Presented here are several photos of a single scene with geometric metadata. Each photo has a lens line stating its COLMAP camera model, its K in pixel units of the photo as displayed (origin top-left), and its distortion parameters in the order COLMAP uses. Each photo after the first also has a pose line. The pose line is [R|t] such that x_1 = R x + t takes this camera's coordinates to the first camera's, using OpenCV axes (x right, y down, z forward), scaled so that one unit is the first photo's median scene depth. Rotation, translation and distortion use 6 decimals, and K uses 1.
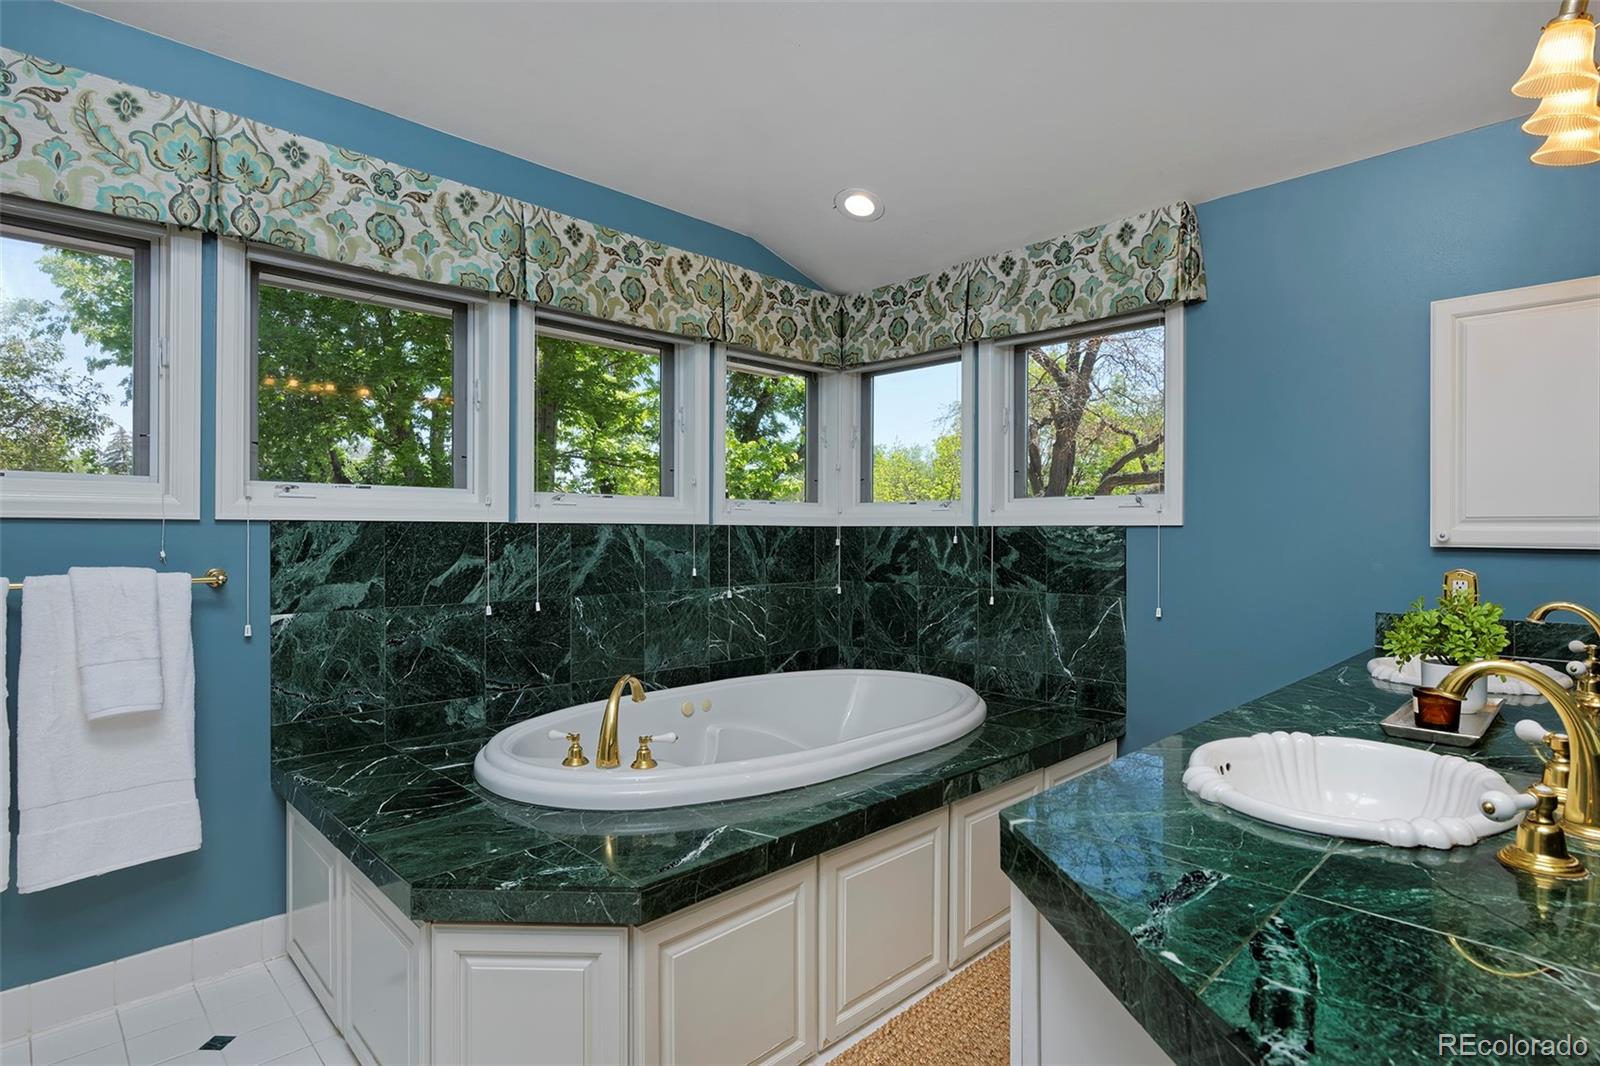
lens RADIAL K [[838.9, 0, 810.8], [0, 838.9, 535.4], [0, 0, 1]] dist [-0.009165, 0.007918]
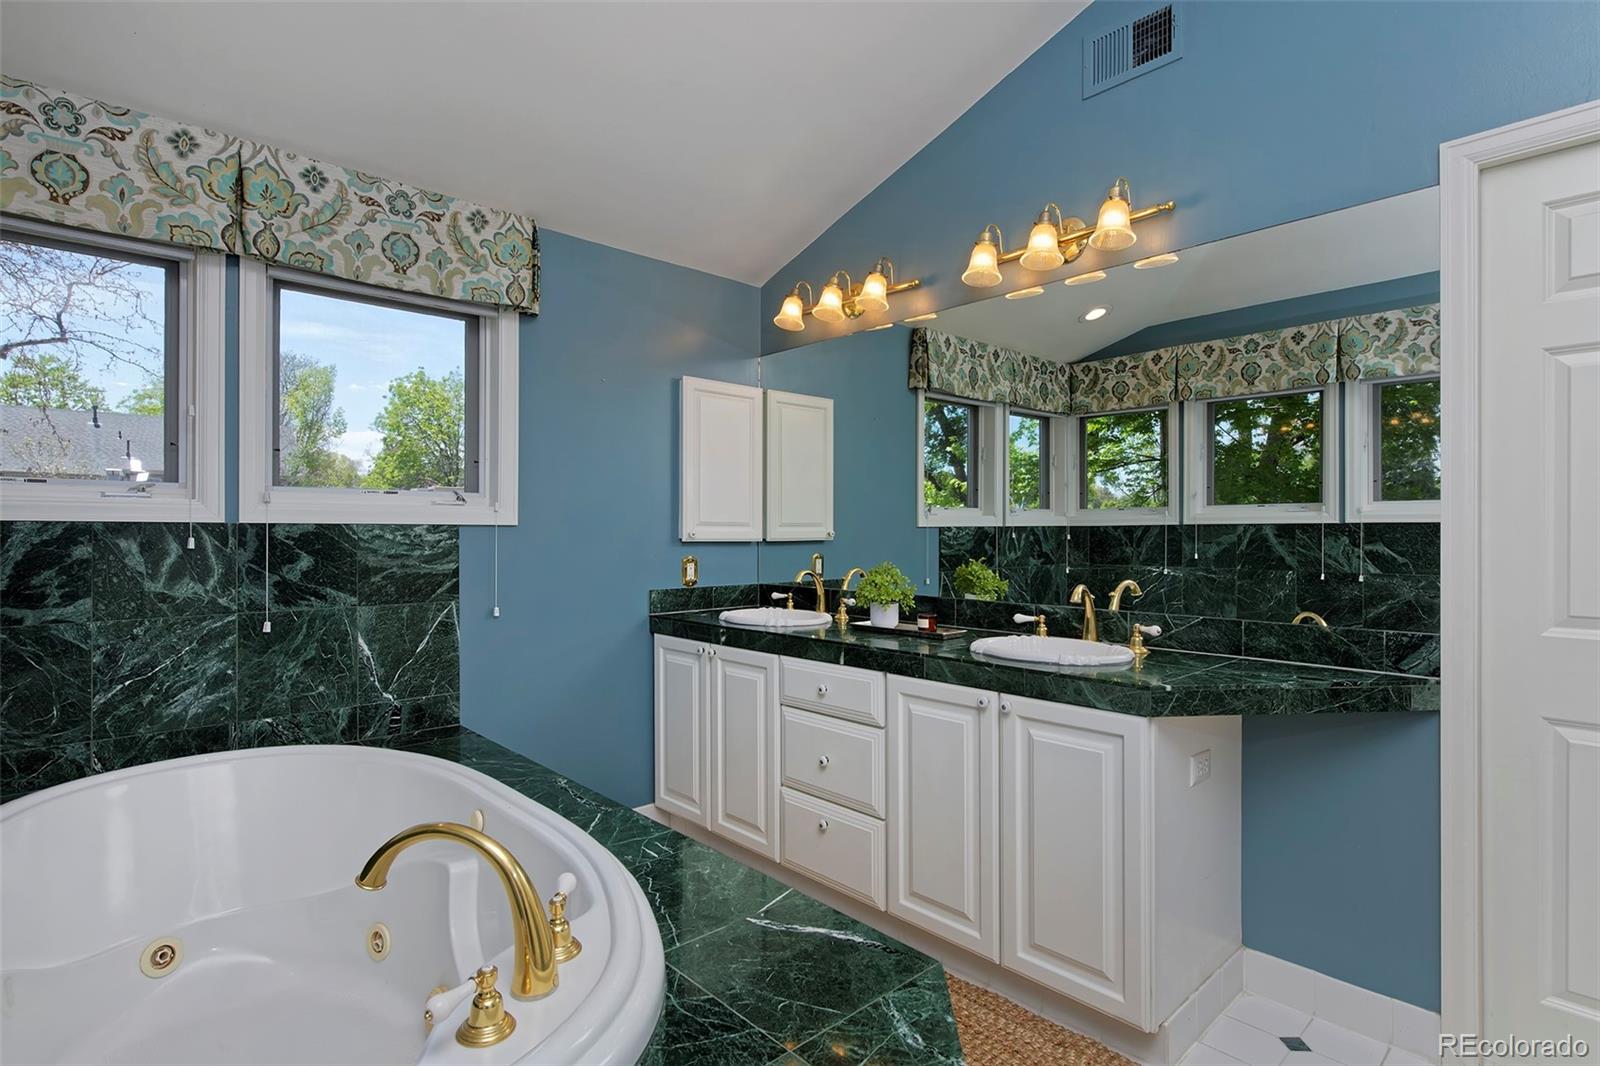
lens RADIAL K [[806.1, 0, 812.4], [0, 806.1, 527.7], [0, 0, 1]] dist [0.025373, -0.007984]
pose [[0.017963, 0.002635, 0.999835, -0.488736], [0.001378, 0.999996, -0.002660, -0.005071], [-0.999838, 0.001425, 0.017959, 0.537296]]
